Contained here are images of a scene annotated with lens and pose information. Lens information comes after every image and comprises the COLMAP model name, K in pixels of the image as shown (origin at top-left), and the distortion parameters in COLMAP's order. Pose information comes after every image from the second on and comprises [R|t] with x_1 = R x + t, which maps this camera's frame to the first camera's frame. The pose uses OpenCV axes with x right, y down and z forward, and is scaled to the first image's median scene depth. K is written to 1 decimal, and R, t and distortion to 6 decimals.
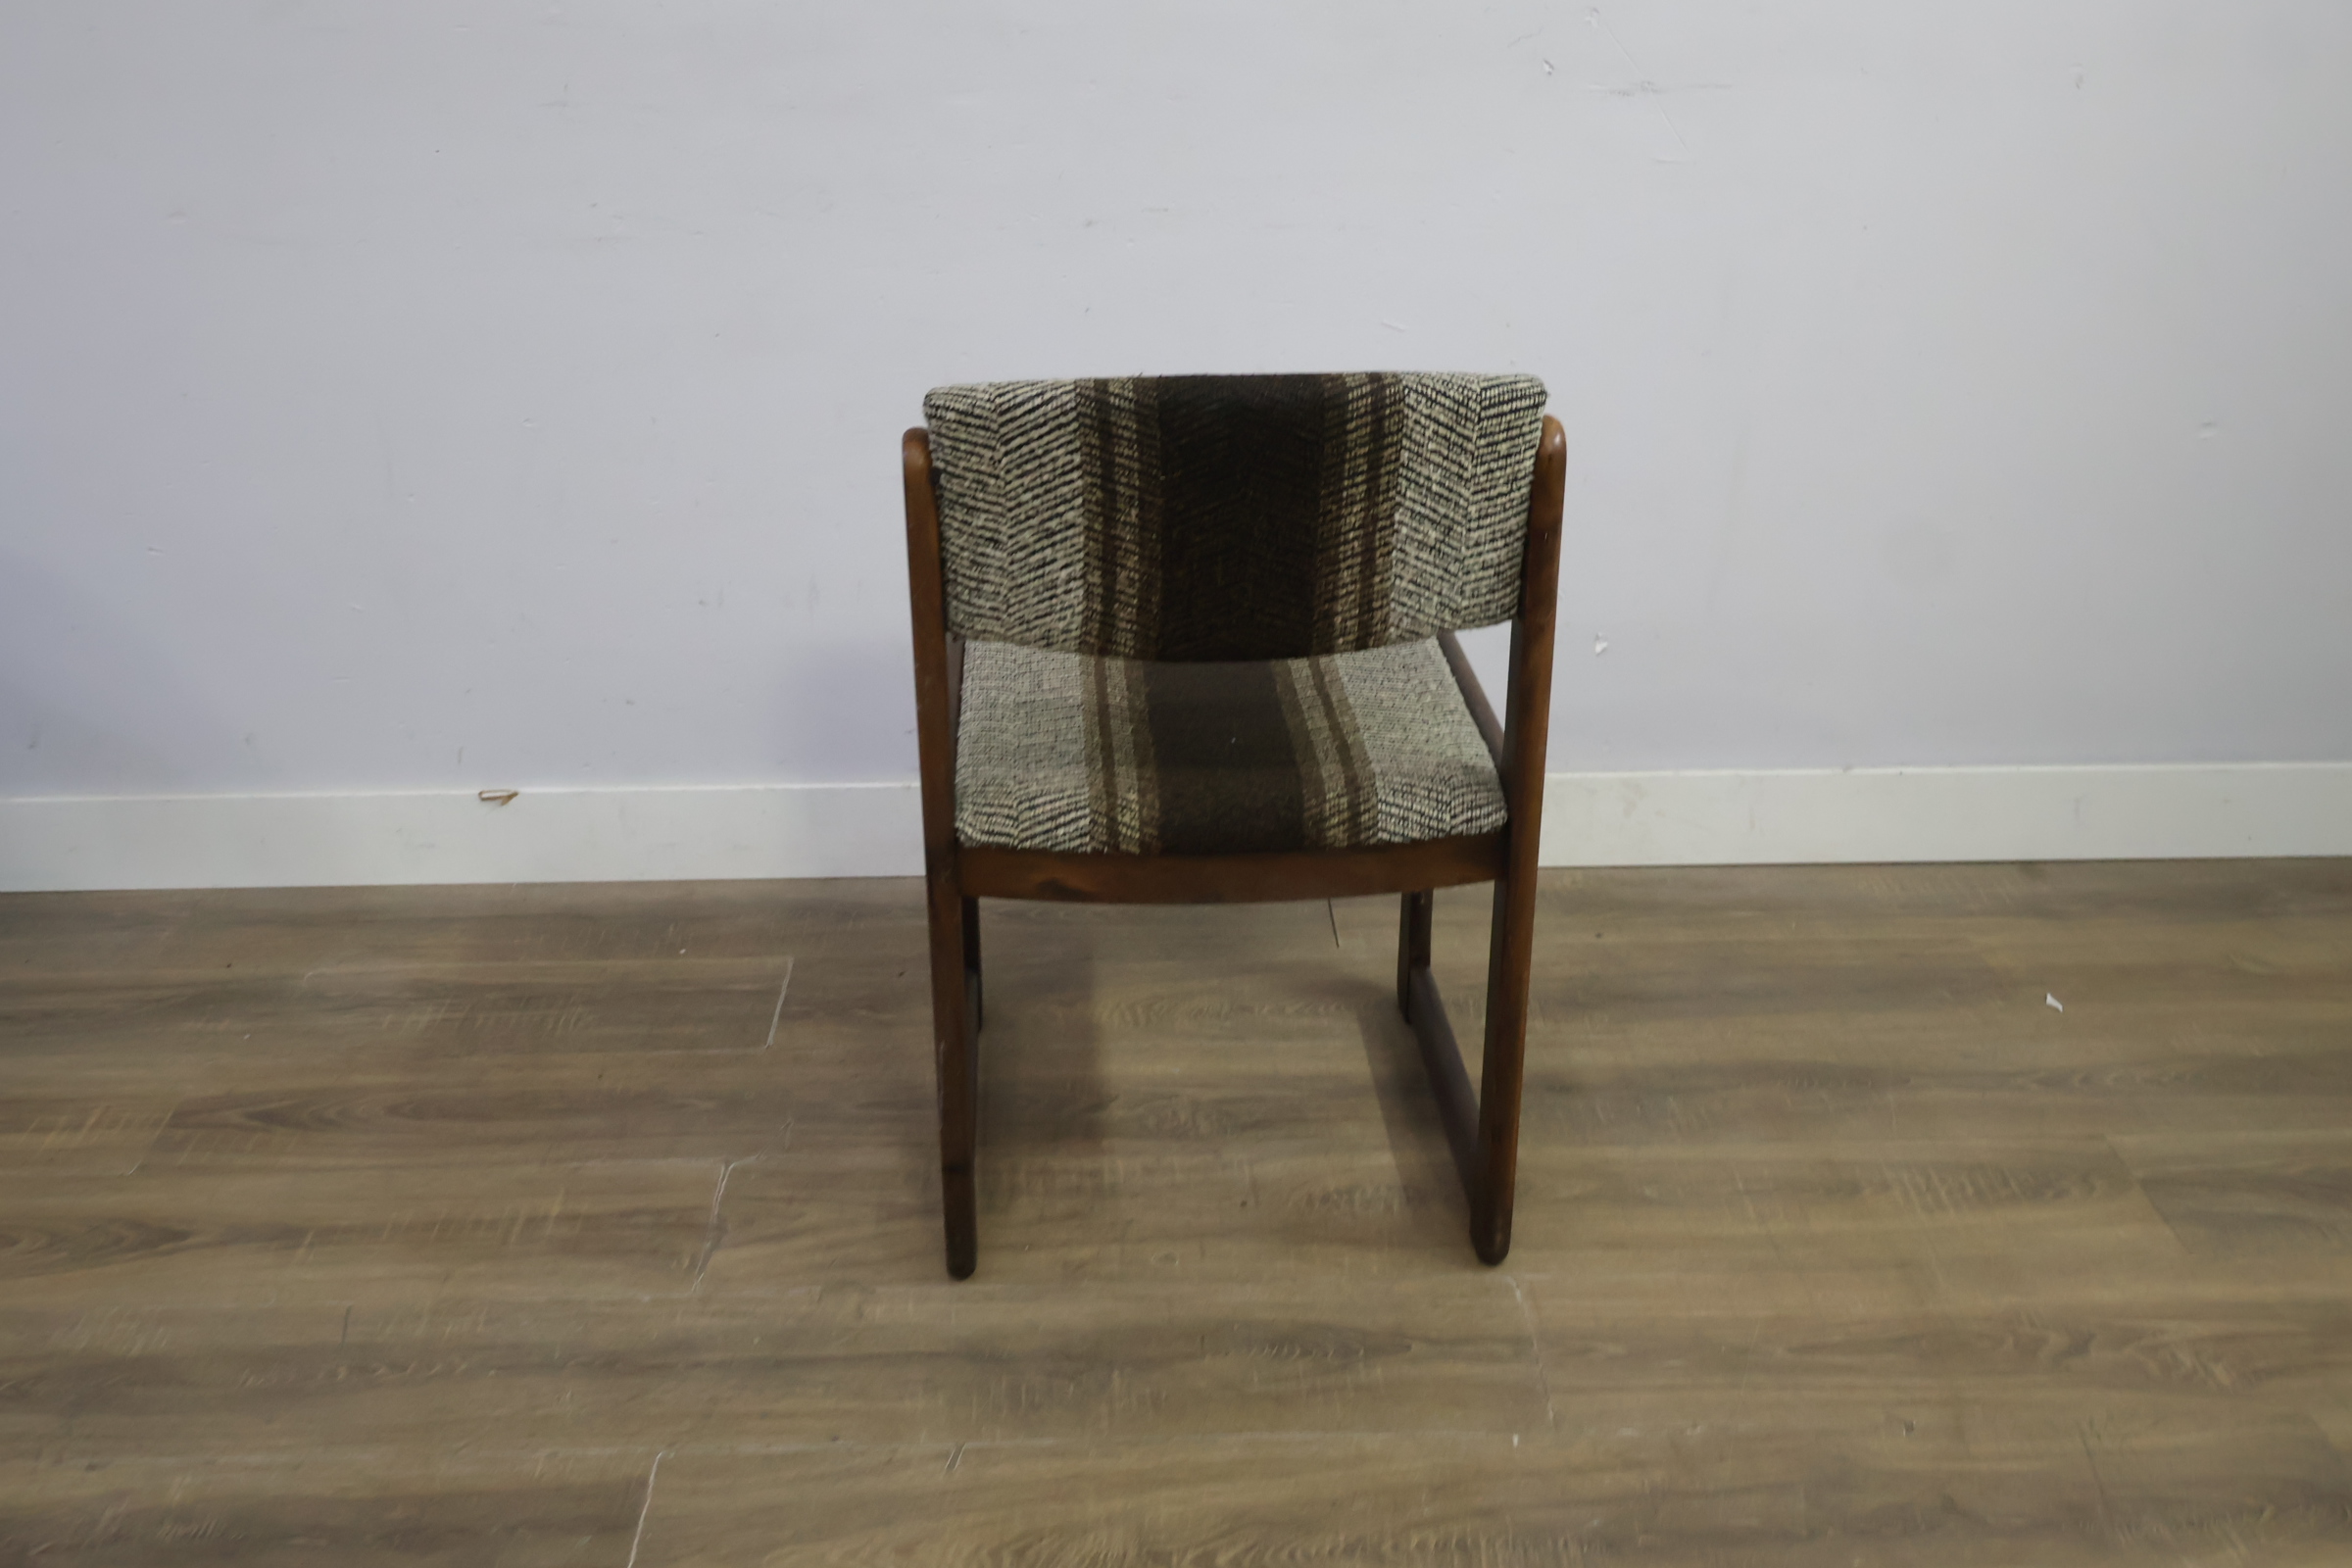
lens RADIAL K [[2231.3, 0, 1175.0], [0, 2231.3, 775.9], [0, 0, 1]] dist [0.013395, 0.000000]
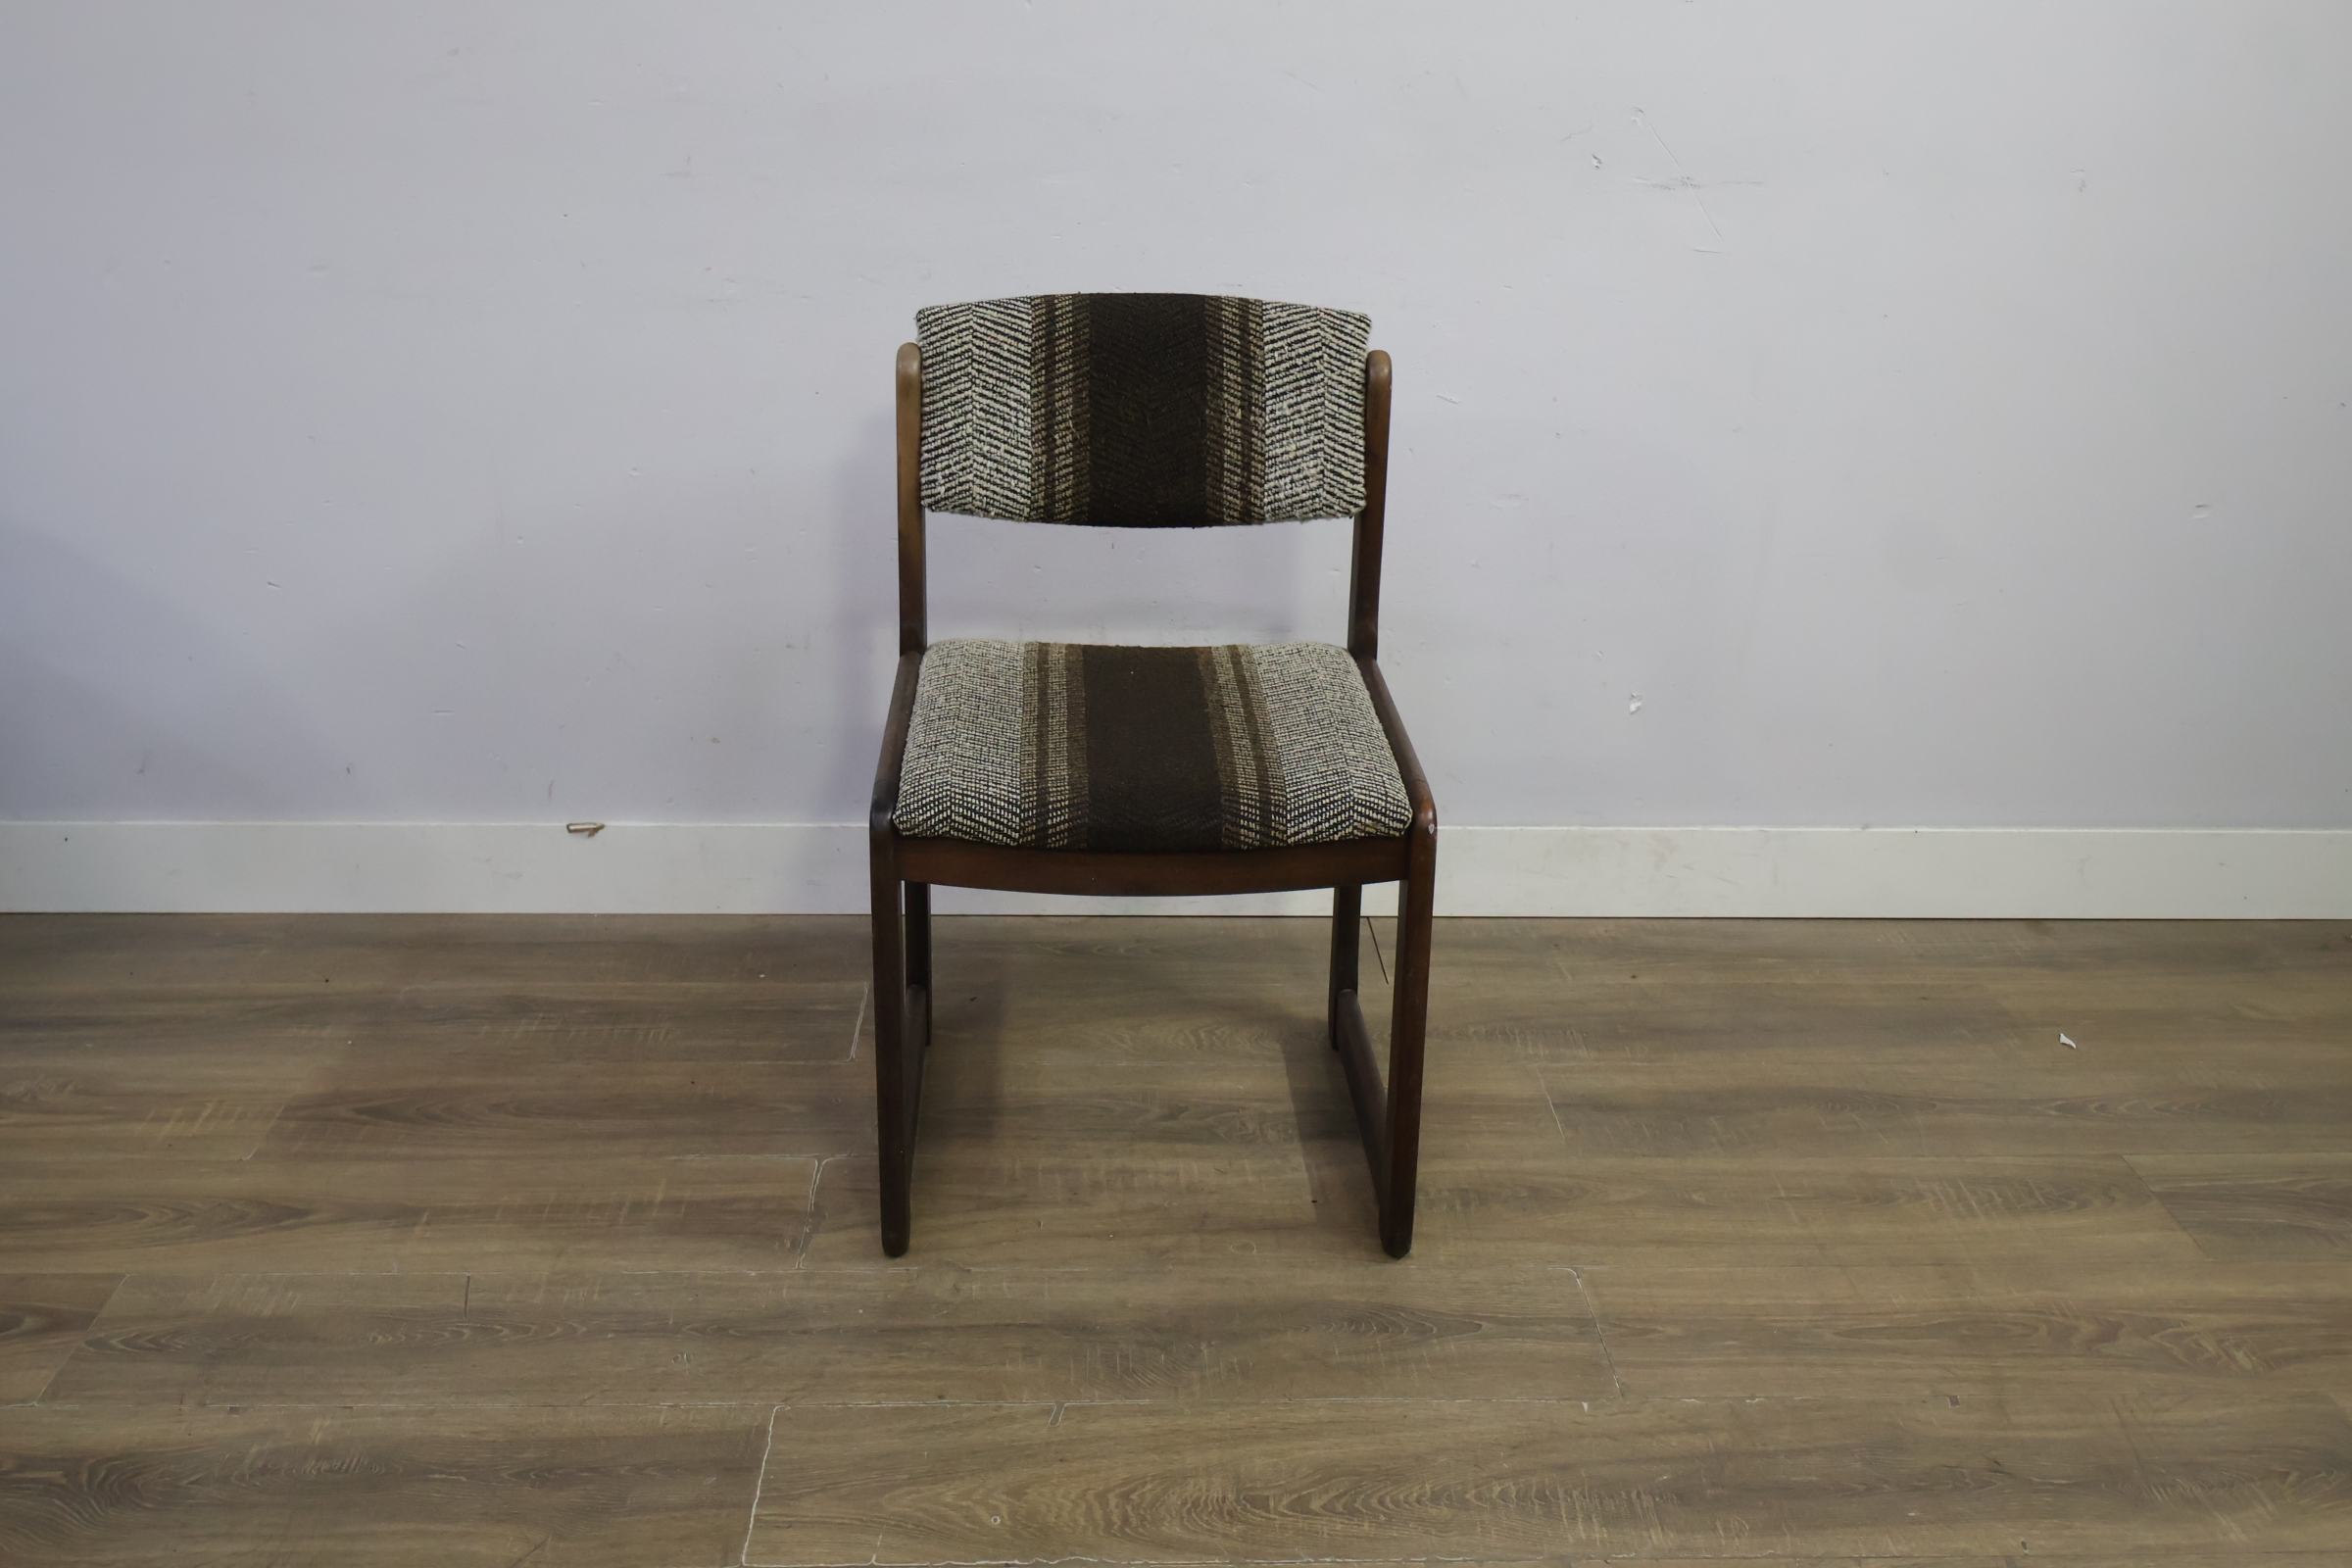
lens RADIAL K [[2231.3, 0, 1173.7], [0, 2231.3, 769.6], [0, 0, 1]] dist [0.013395, 0.000000]
pose [[0.999678, 0.018979, 0.016817, -0.057335], [-0.017738, 0.997310, -0.071114, 0.064774], [-0.018122, 0.070793, 0.997326, -0.064635]]
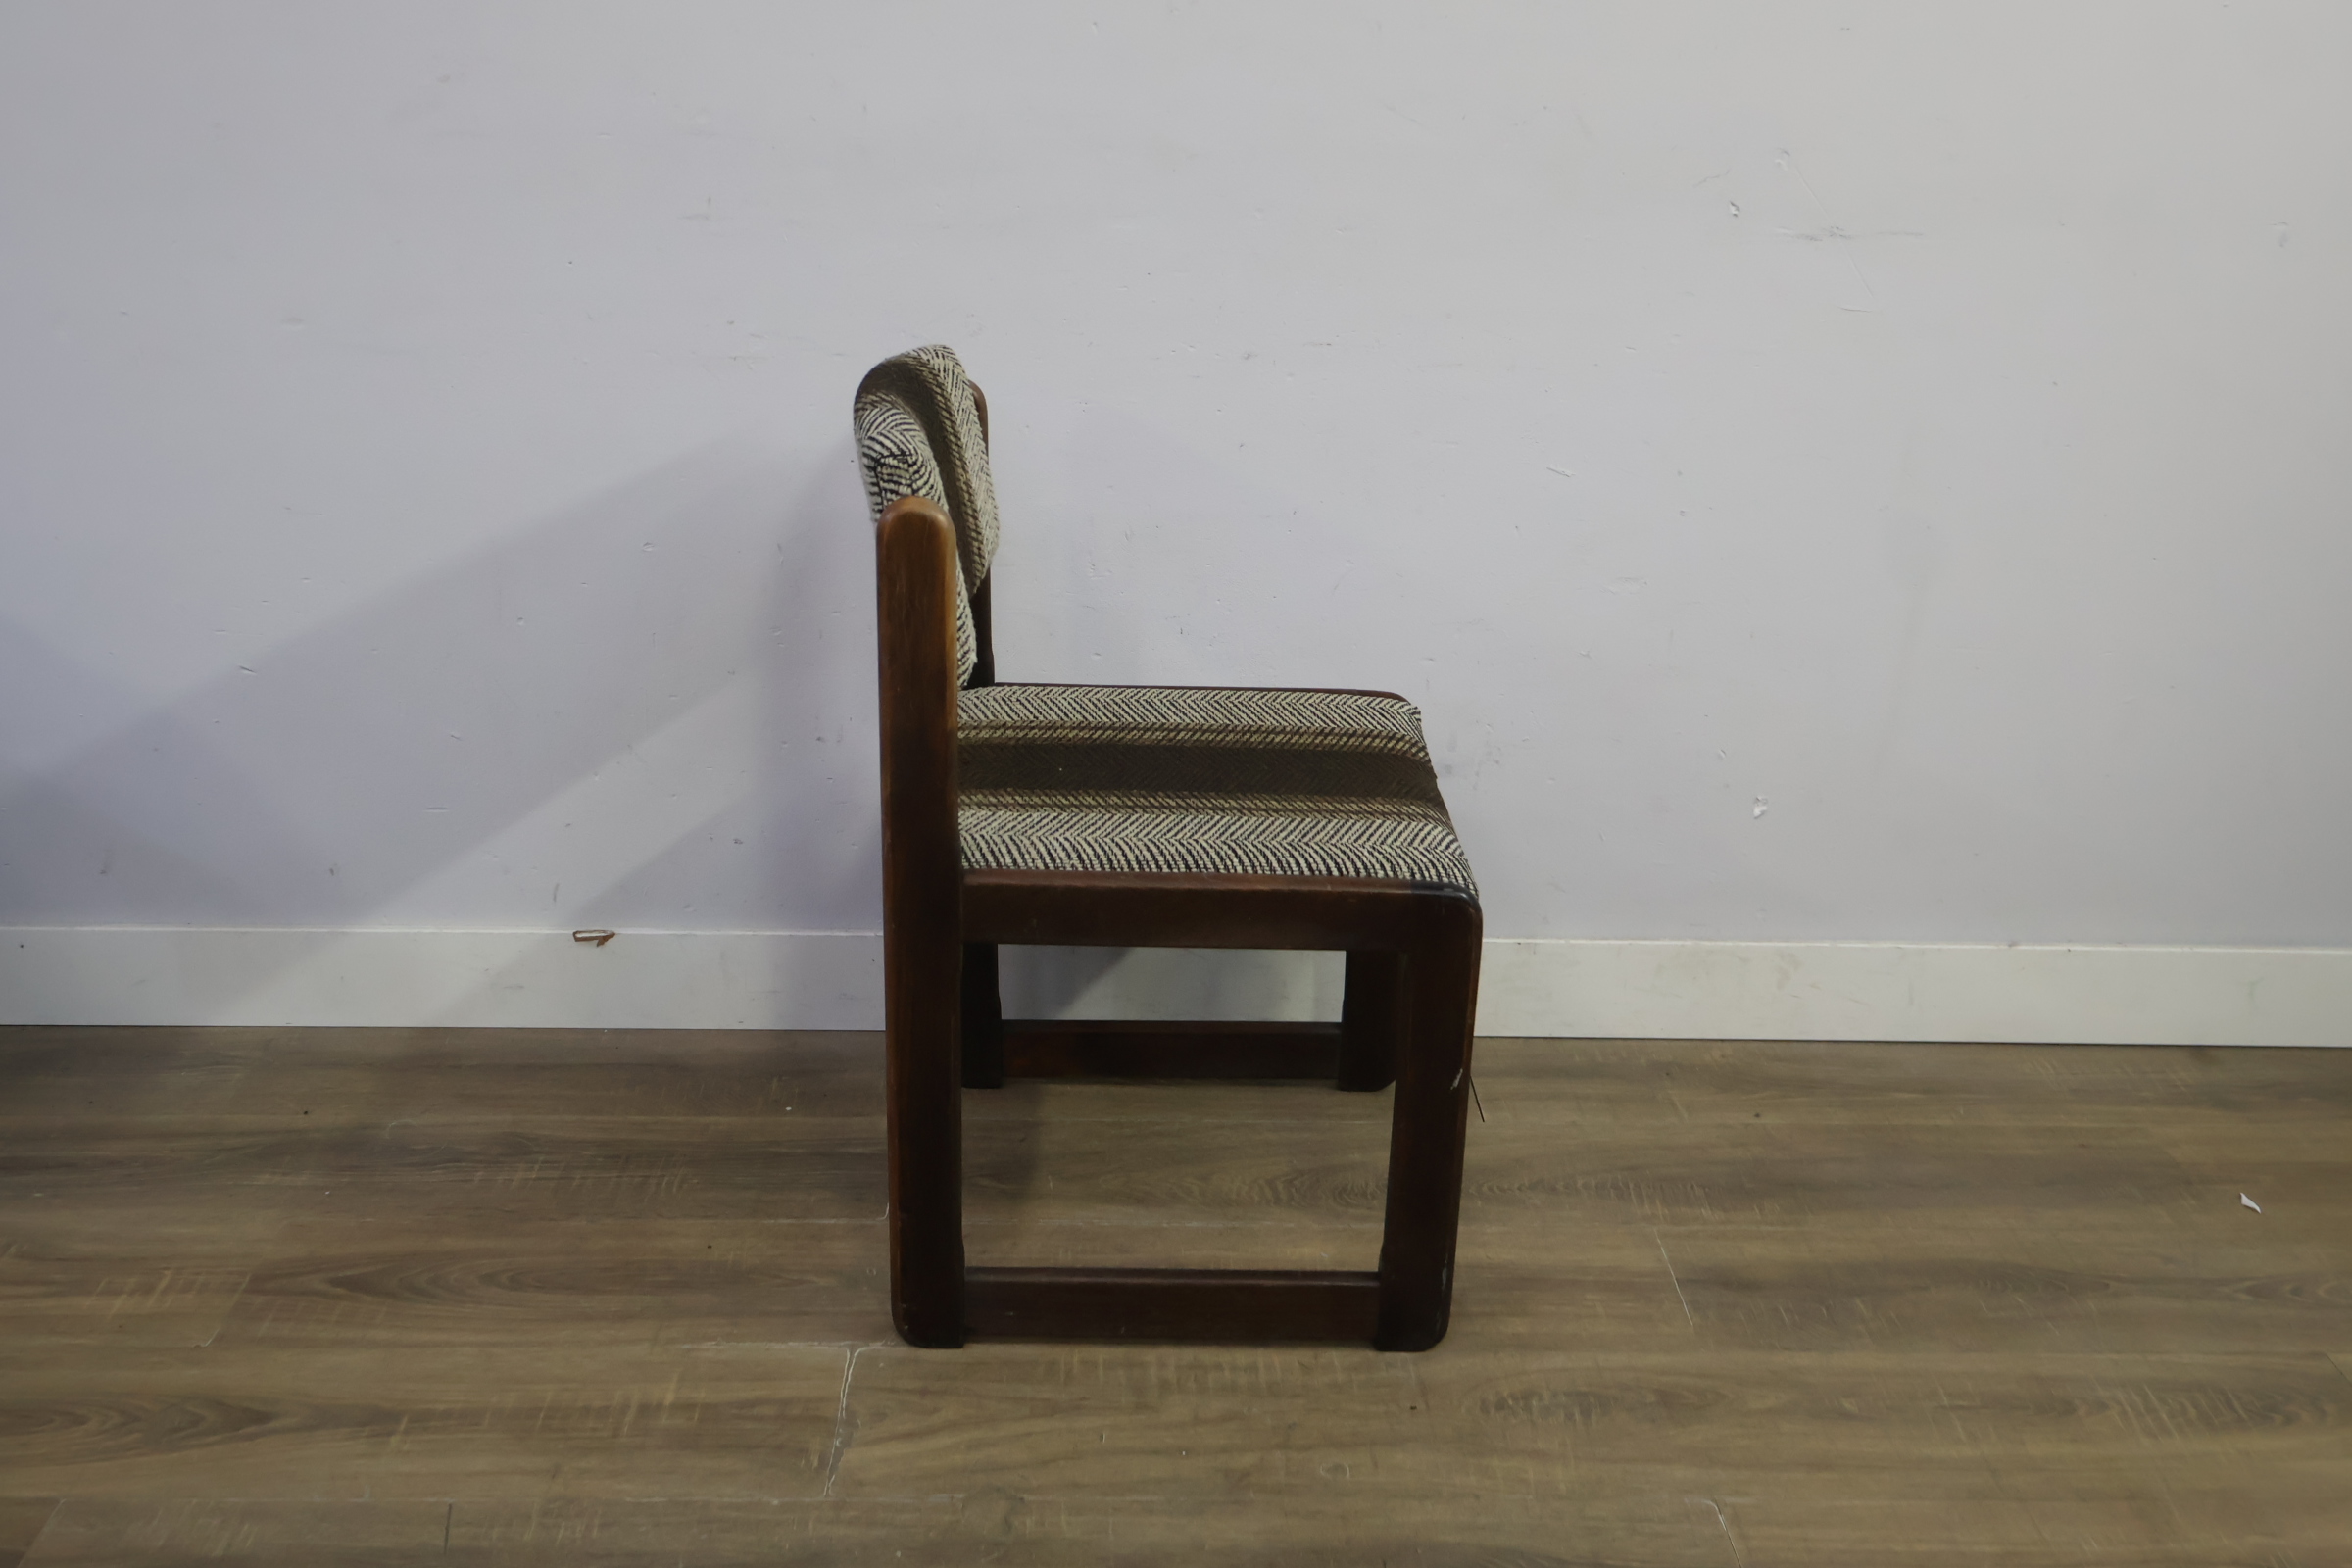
lens RADIAL K [[2231.3, 0, 1188.8], [0, 2231.3, 789.7], [0, 0, 1]] dist [0.013395, 0.000000]
pose [[0.999598, 0.026516, 0.010012, -0.078838], [-0.026008, 0.998516, -0.047837, -0.018178], [-0.011266, 0.047558, 0.998805, 0.062553]]
